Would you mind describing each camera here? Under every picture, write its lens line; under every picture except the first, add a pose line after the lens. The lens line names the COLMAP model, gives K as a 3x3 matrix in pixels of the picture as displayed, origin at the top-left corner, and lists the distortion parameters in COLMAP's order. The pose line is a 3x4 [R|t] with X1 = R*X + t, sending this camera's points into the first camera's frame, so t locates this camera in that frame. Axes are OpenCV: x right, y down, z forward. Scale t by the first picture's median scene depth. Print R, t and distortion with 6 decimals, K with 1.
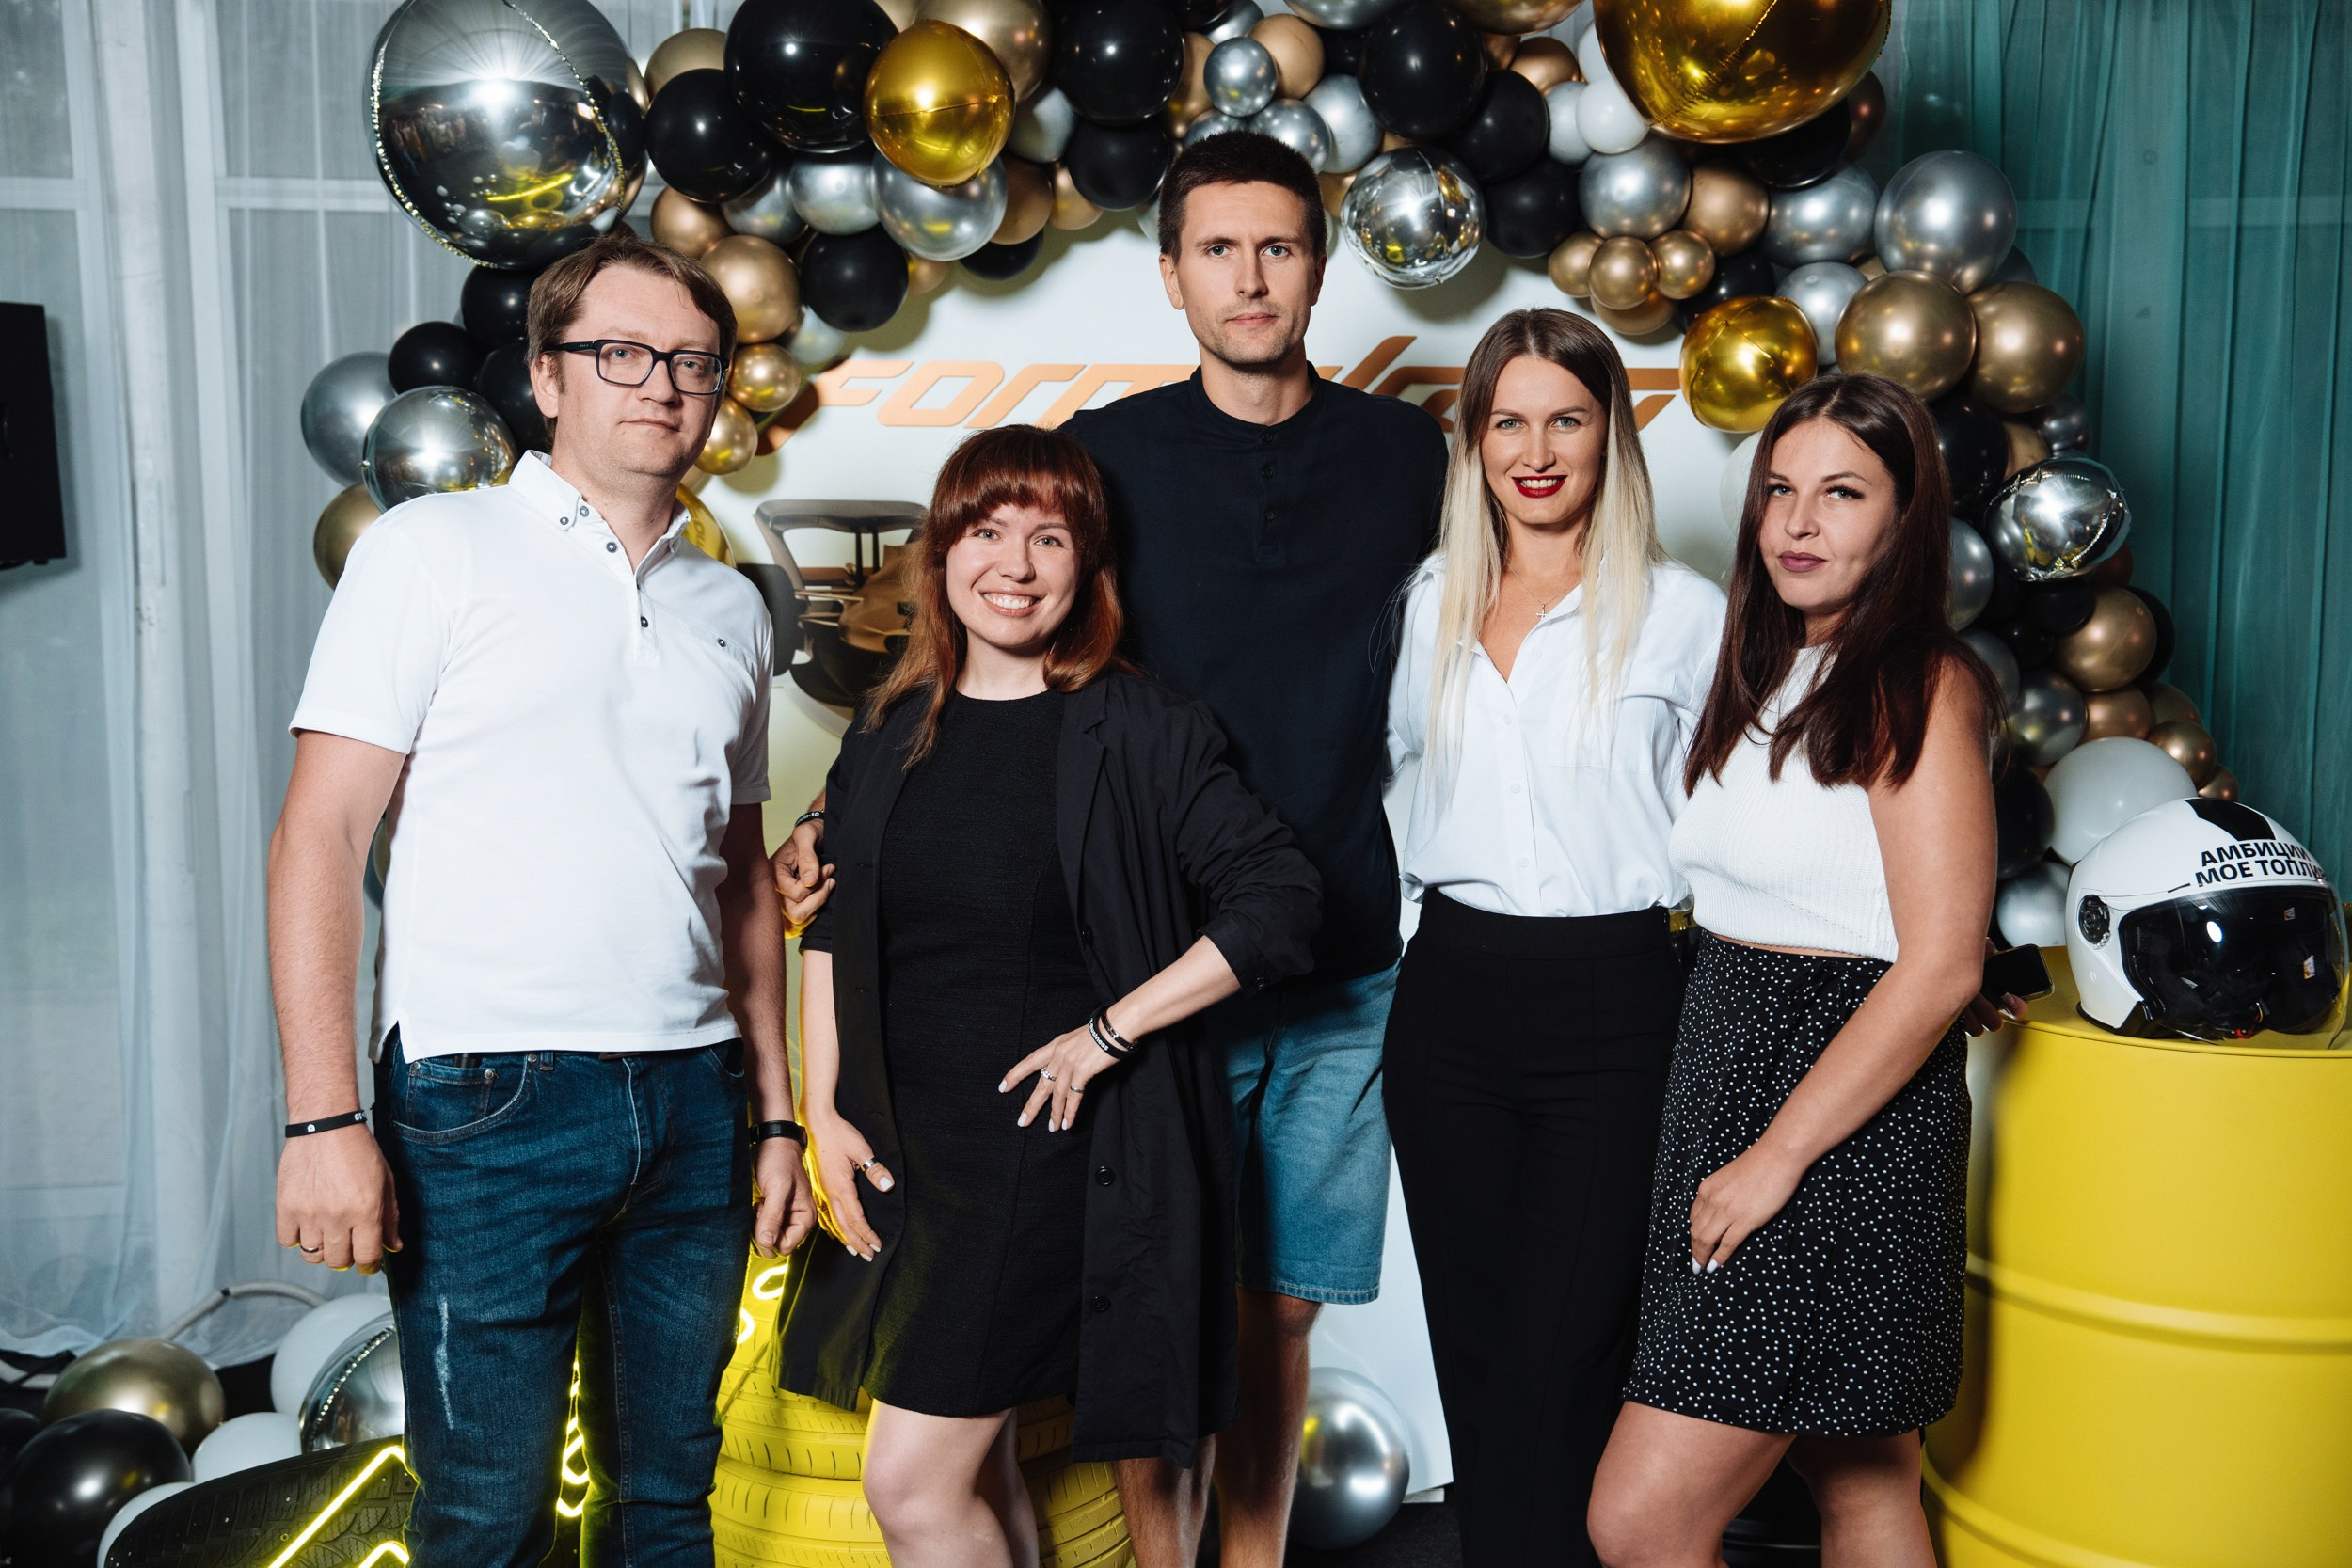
lens RADIAL K [[2770.7, 0, 1172.8], [0, 2770.7, 801.4], [0, 0, 1]] dist [0.082224, 0.000000]
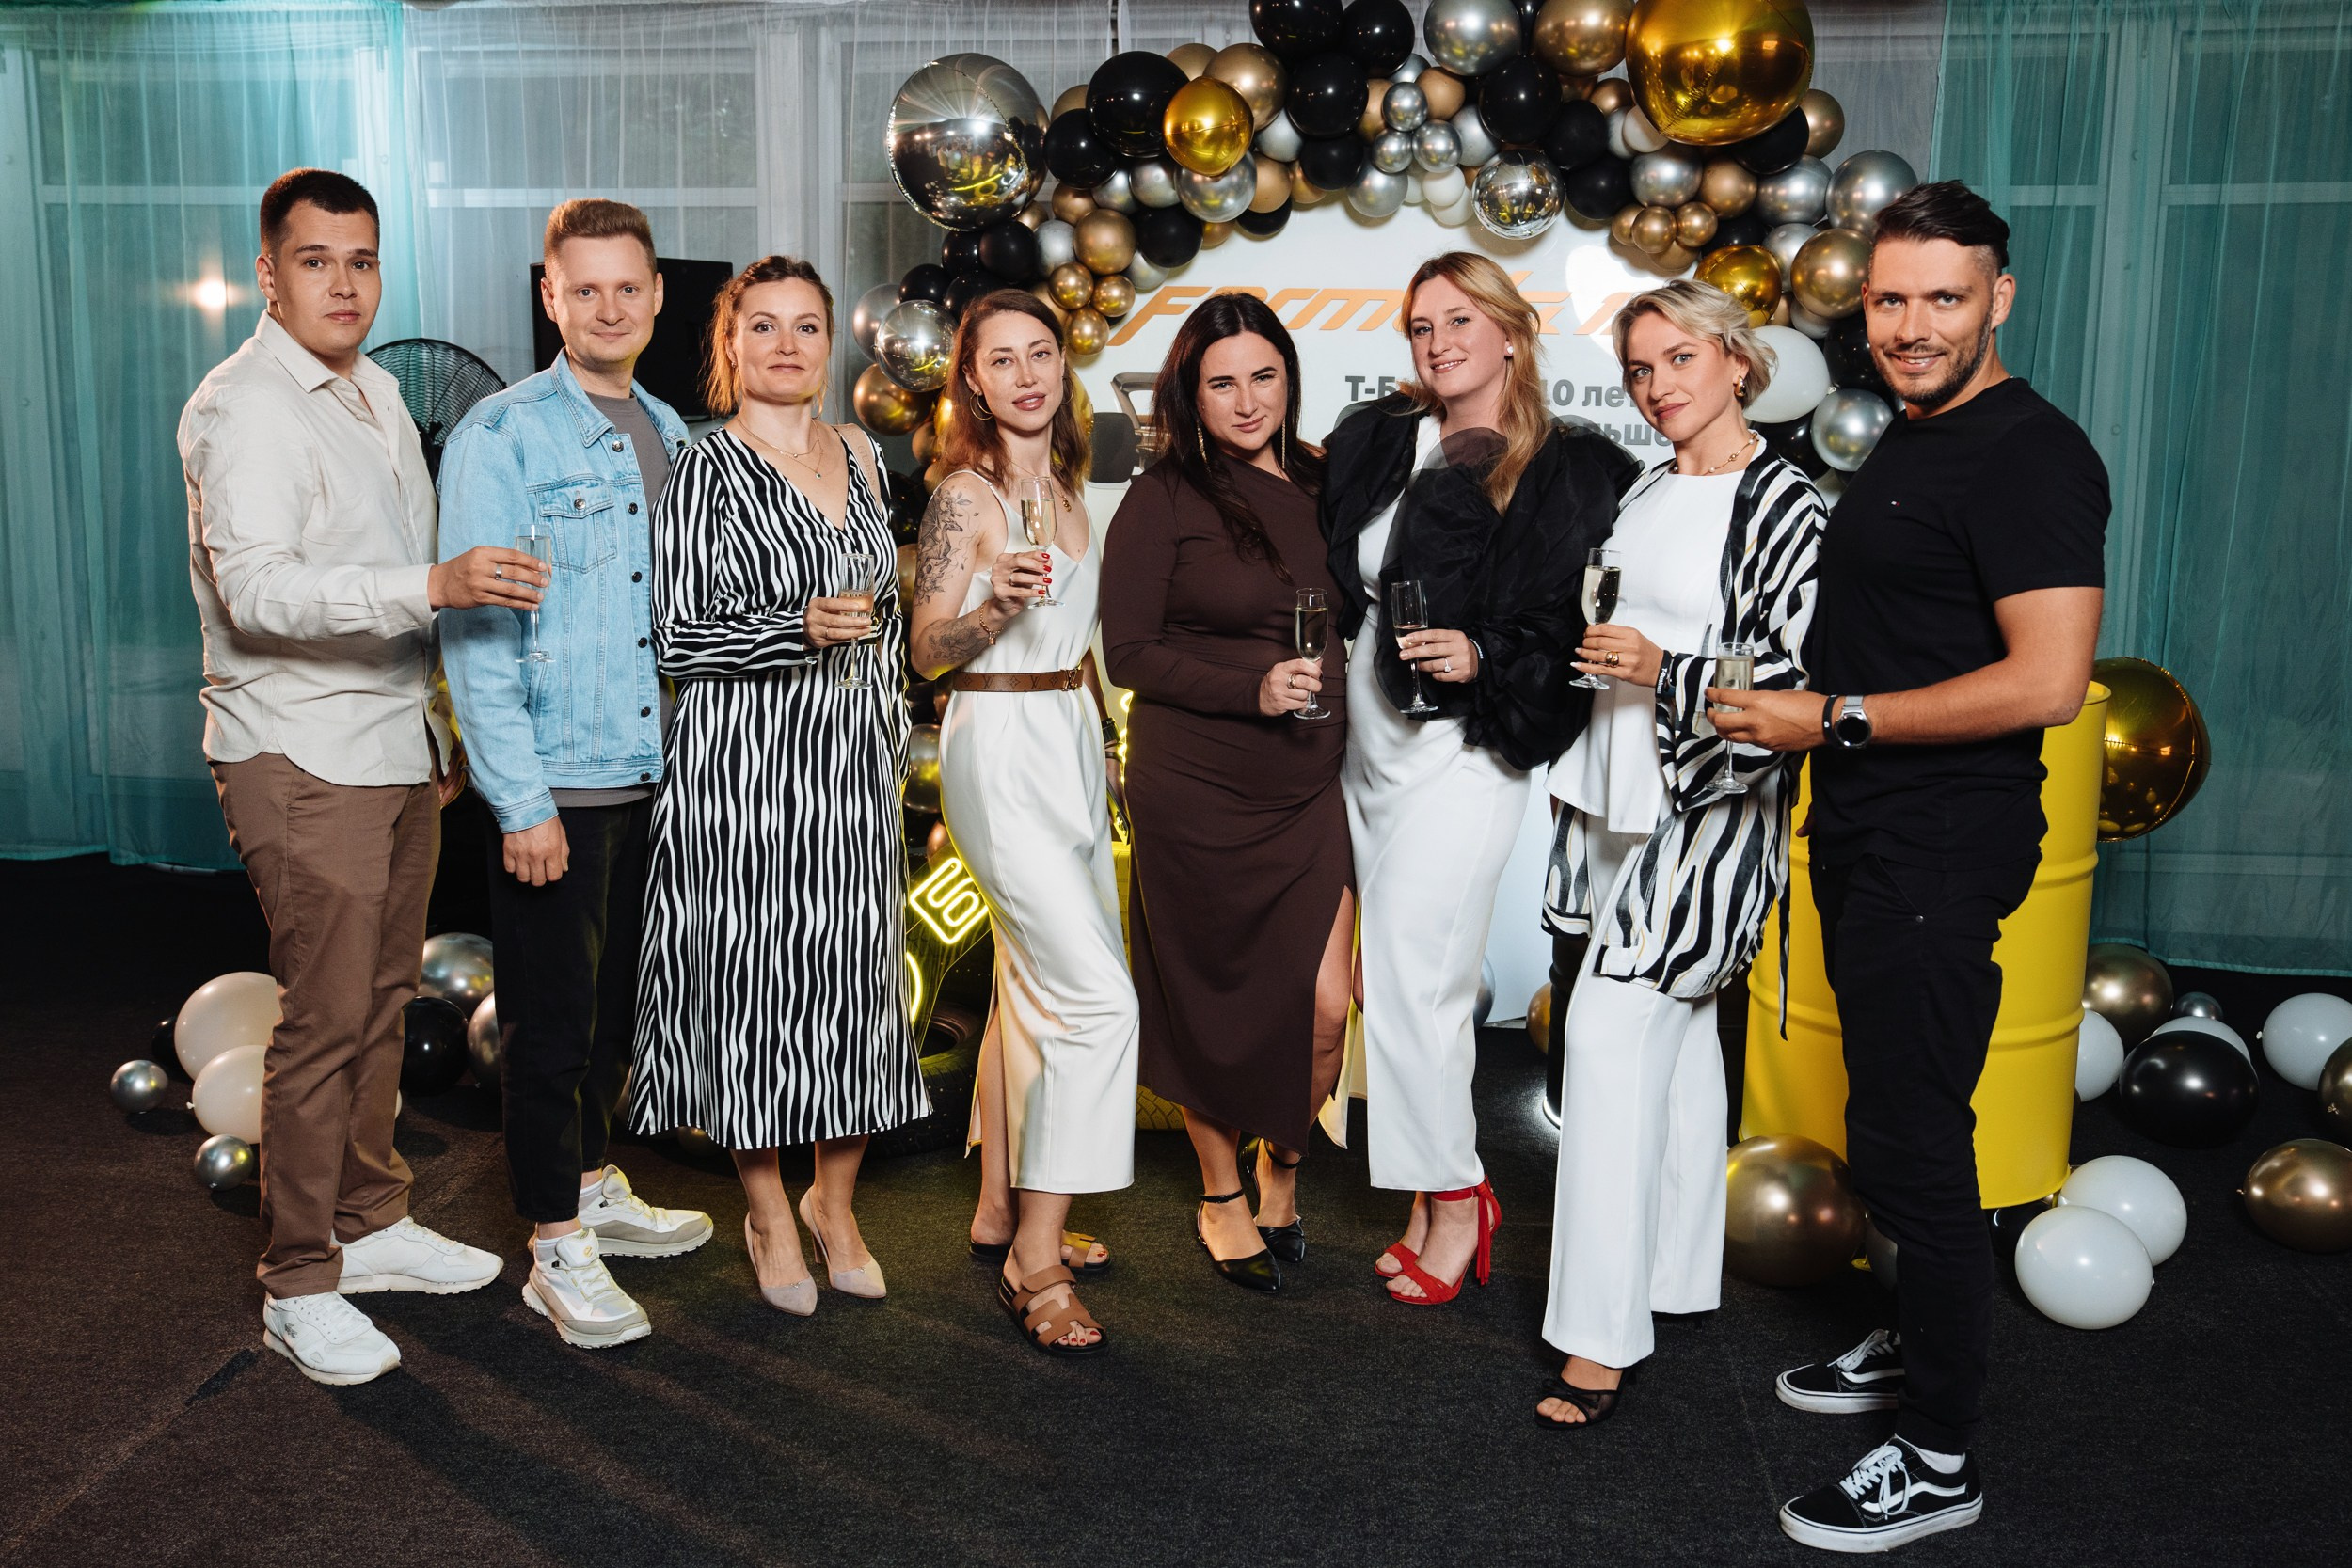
lens RADIAL K [[2185.1, 0, 1139.1], [0, 2185.1, 776.3], [0, 0, 1]] dist [-0.037579, 0.000000]
pose [[0.970628, 0.051649, -0.234974, 0.183849], [-0.041132, 0.997930, 0.049443, 0.065623], [0.237042, -0.038326, 0.970743, -0.252827]]
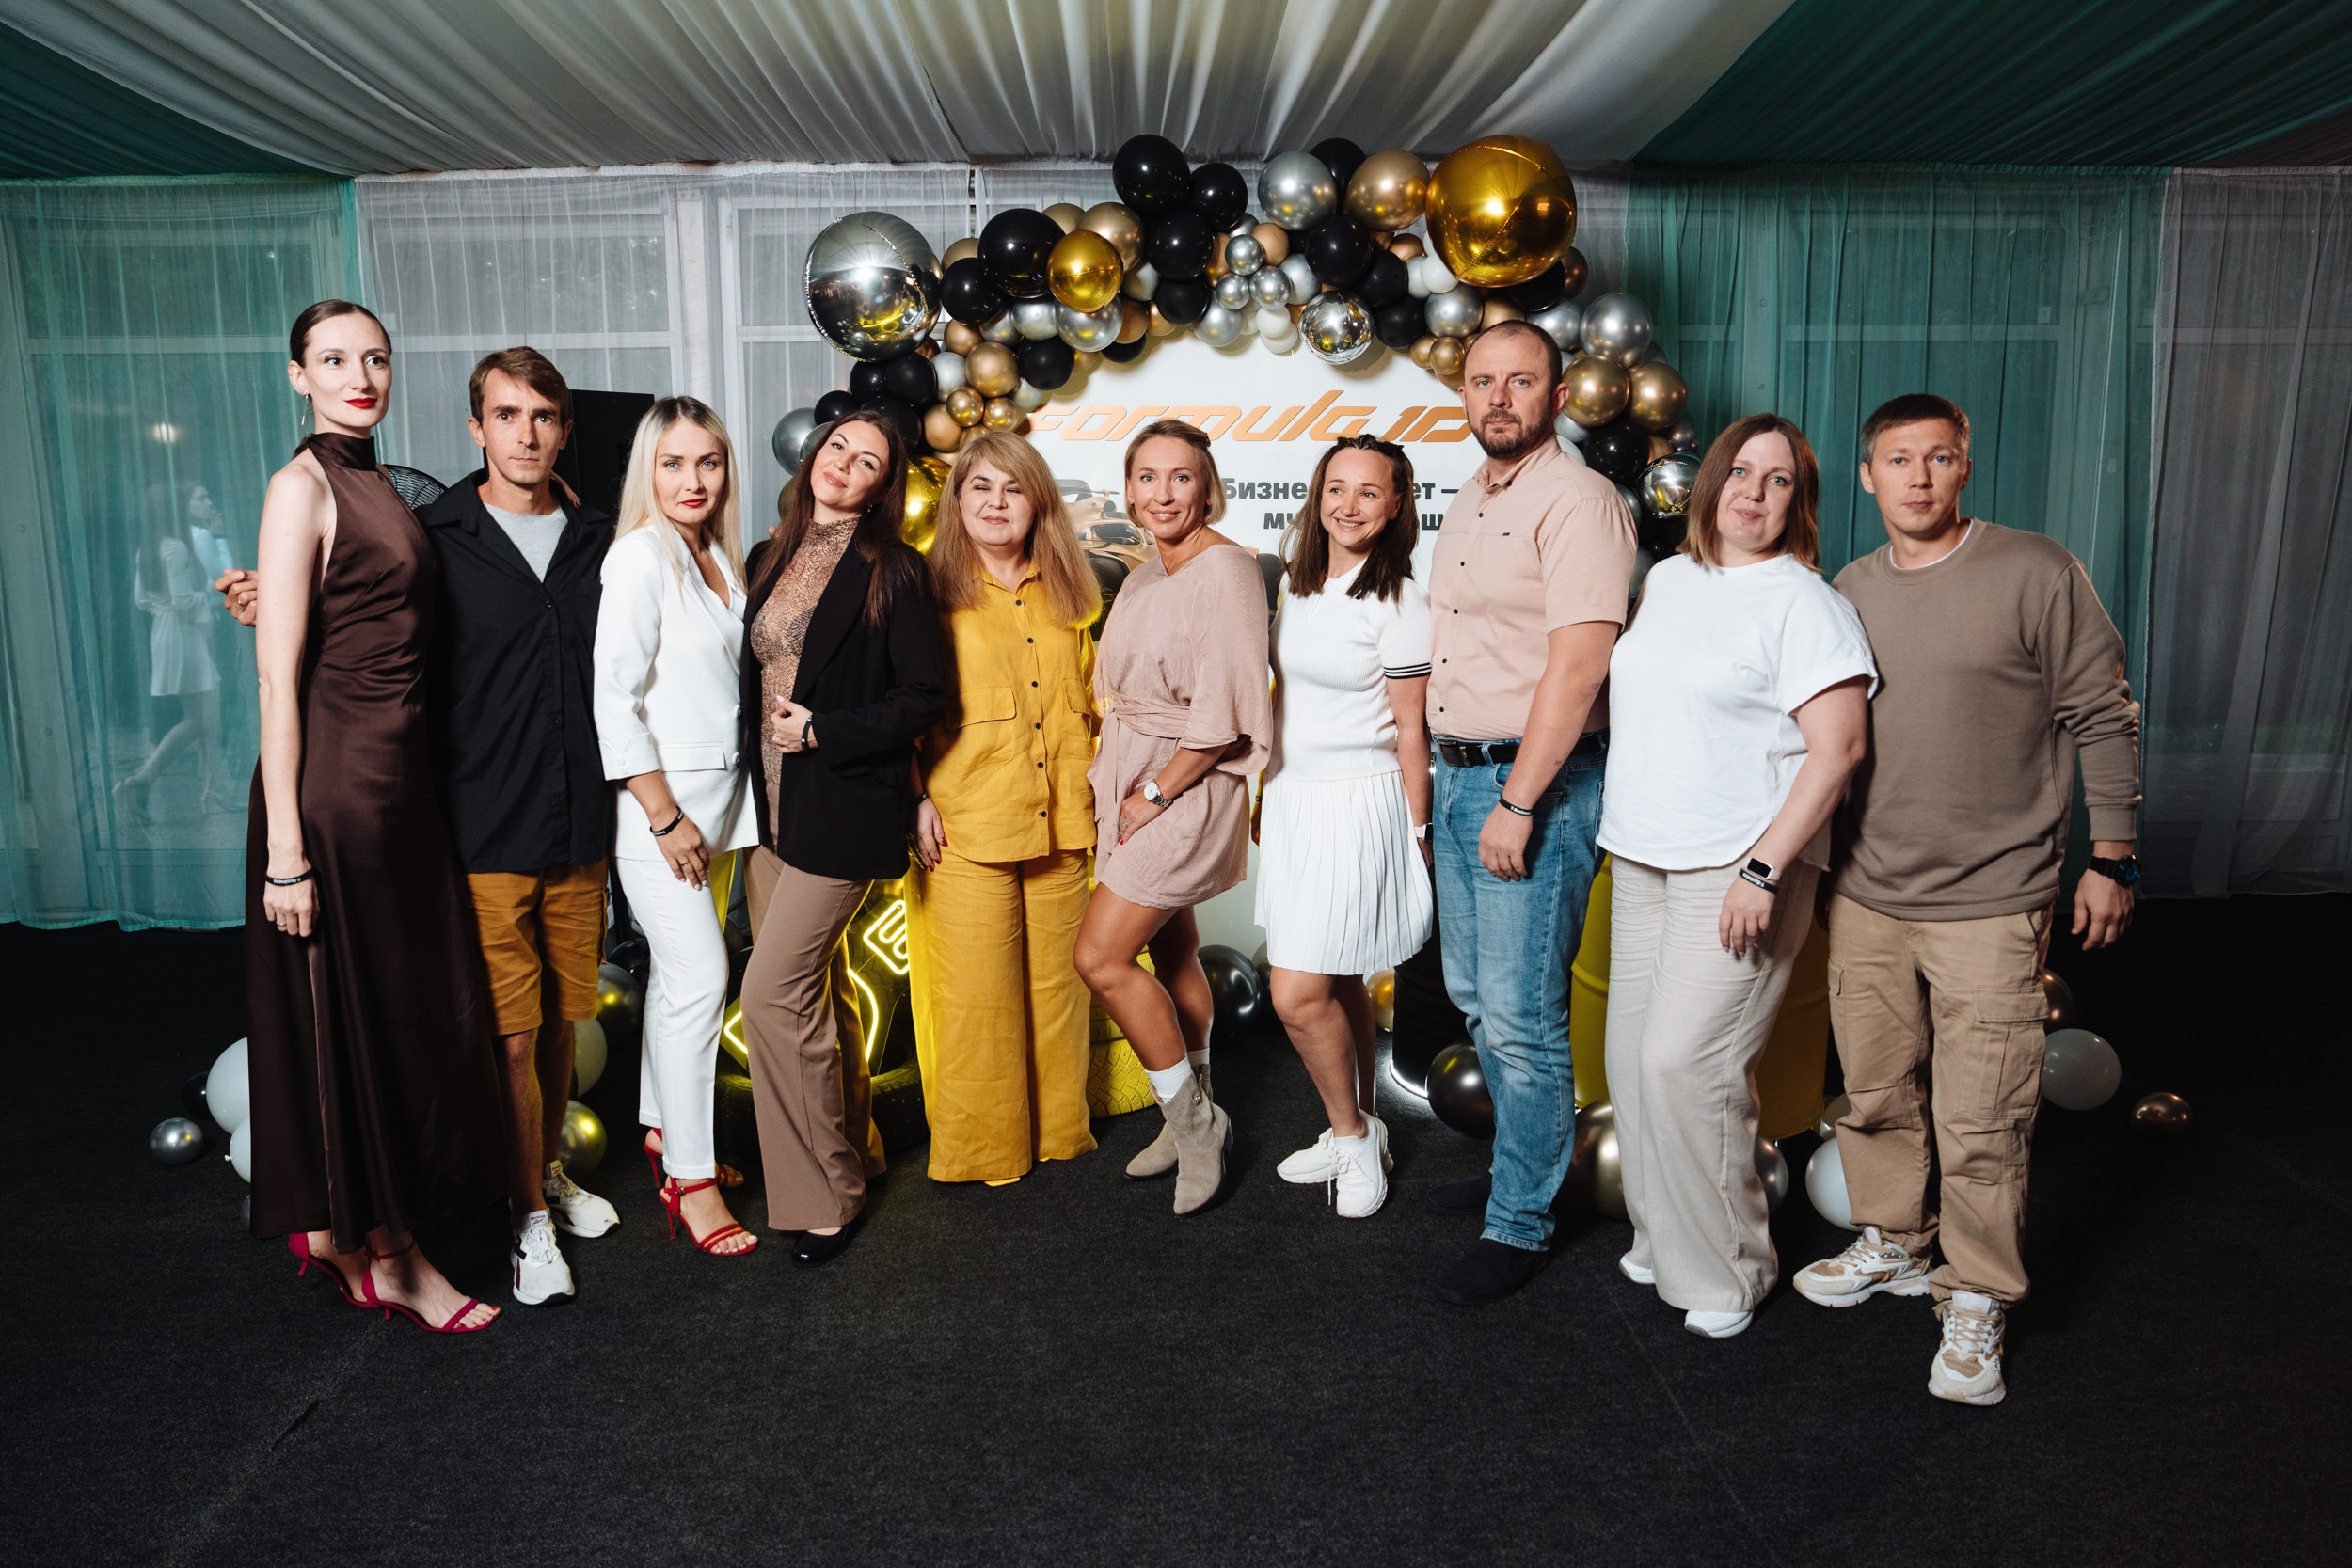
lens RADIAL K [[1640.9, 0, 1173.6], [0, 1640.9, 804.7], [0, 0, 1]] dist [-0.103894, 0.046588]
pose [[0.996766, 0.007771, -0.079977, 0.066670], [-0.002874, 0.998123, 0.061166, 0.049538], [0.080302, -0.060738, 0.994918, -0.138721]]
